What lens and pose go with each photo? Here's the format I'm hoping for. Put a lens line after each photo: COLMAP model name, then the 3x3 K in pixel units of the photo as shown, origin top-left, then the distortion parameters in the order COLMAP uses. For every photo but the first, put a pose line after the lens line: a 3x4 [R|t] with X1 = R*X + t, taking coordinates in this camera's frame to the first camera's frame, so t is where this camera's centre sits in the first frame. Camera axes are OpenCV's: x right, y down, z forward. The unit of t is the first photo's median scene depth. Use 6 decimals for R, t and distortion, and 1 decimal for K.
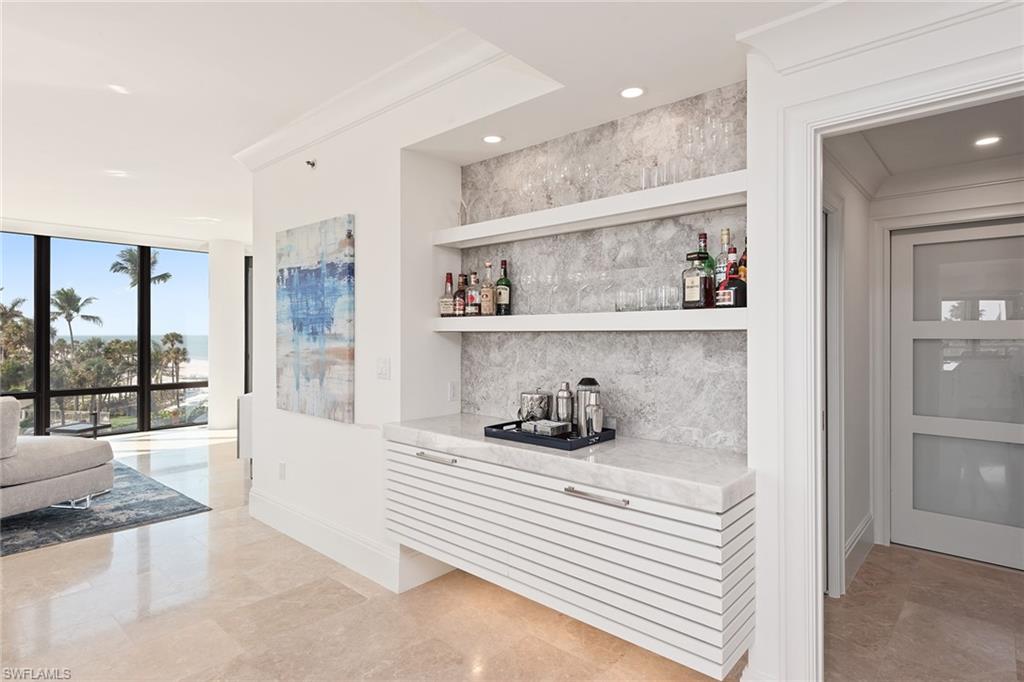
lens RADIAL K [[541.0, 0, 512.0], [0, 541.0, 341.0], [0, 0, 1]] dist [-0.000363, -0.001205]
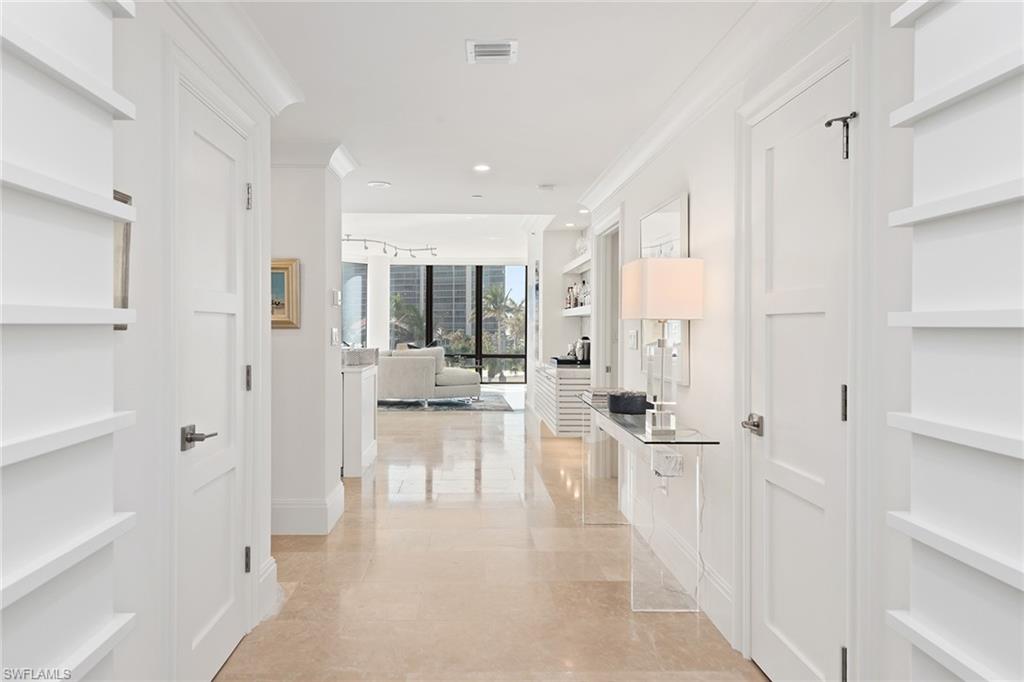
lens RADIAL K [[621.4, 0, 508.8], [0, 621.4, 329.5], [0, 0, 1]] dist [-0.002406, -0.000394]
pose [[0.713776, 0.002499, -0.700369, 1.133947], [-0.007656, 0.999962, -0.004234, 0.037973], [0.700332, 0.008384, 0.713768, -0.689162]]
